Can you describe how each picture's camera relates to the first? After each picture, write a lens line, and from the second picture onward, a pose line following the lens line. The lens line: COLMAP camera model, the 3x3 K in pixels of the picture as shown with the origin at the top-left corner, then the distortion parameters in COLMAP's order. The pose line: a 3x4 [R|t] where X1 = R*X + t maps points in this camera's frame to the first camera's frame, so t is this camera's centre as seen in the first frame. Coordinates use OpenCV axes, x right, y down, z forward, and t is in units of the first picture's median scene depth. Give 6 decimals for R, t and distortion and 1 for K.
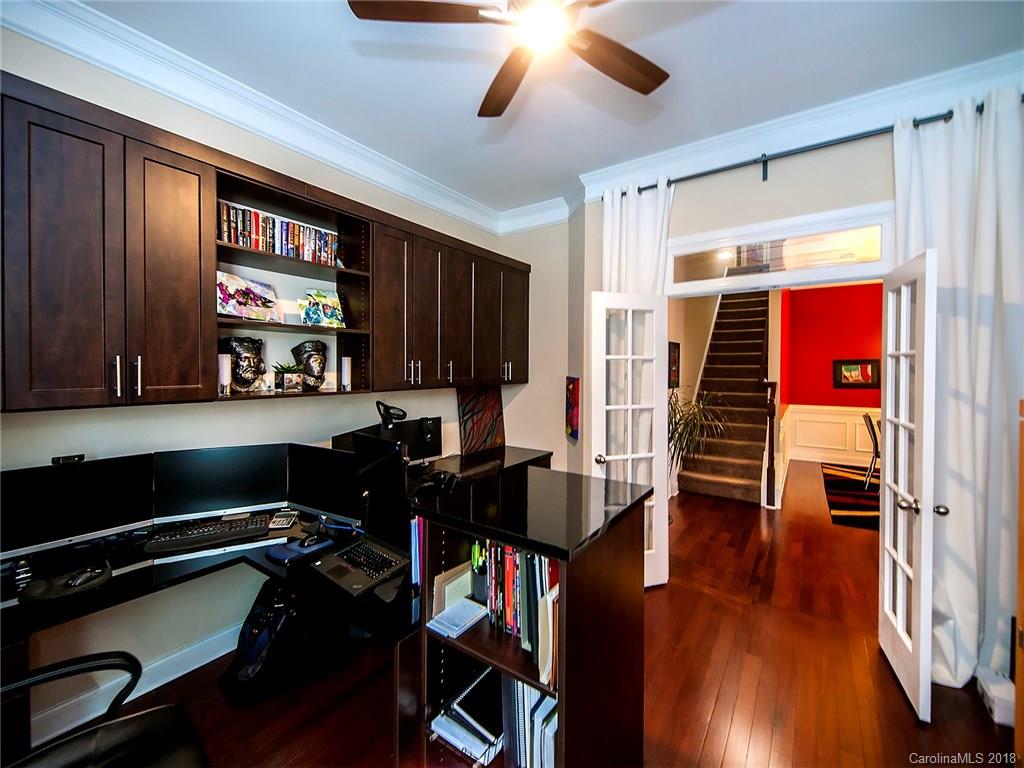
lens RADIAL K [[423.2, 0, 507.0], [0, 423.2, 380.3], [0, 0, 1]] dist [0.005327, -0.005353]
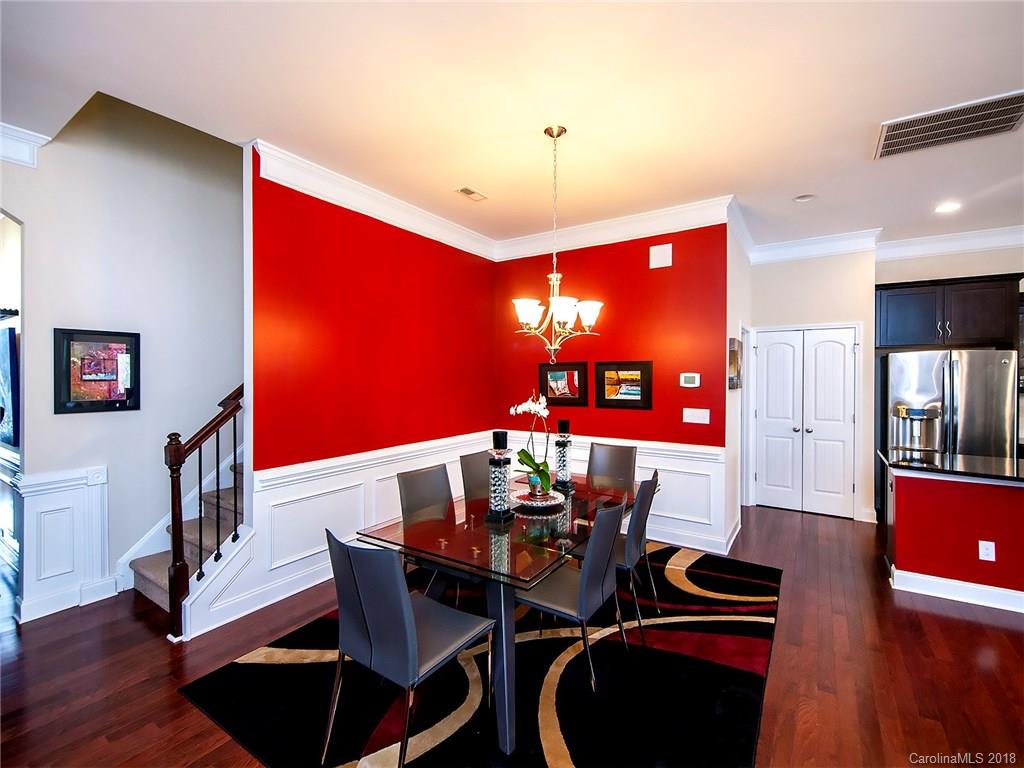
lens RADIAL K [[457.9, 0, 518.1], [0, 457.9, 377.4], [0, 0, 1]] dist [0.005562, -0.000078]
pose [[0.999447, 0.002914, 0.033133, 0.727170], [-0.002518, 0.999925, -0.011992, -0.017049], [-0.033165, 0.011902, 0.999379, 0.272949]]
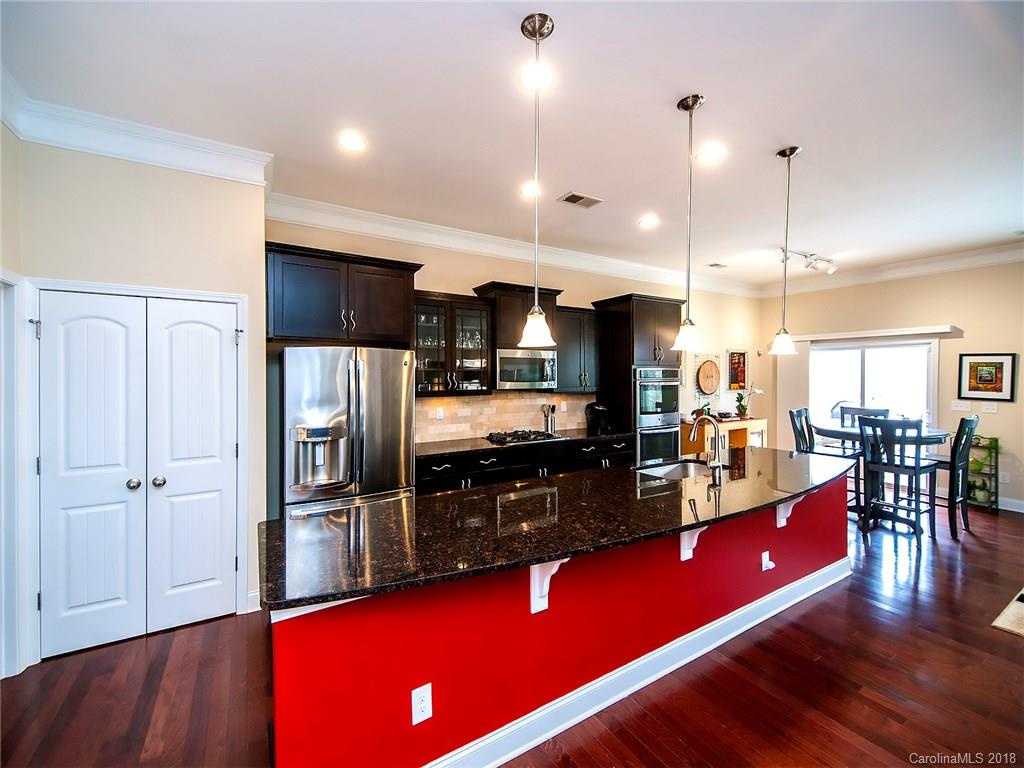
lens RADIAL K [[423.2, 0, 506.8], [0, 423.2, 377.6], [0, 0, 1]] dist [0.005327, -0.005353]
pose [[0.406275, -0.004270, 0.913741, 1.034372], [0.017568, 0.999841, -0.003139, -0.028951], [-0.913582, 0.017328, 0.406286, 0.595220]]
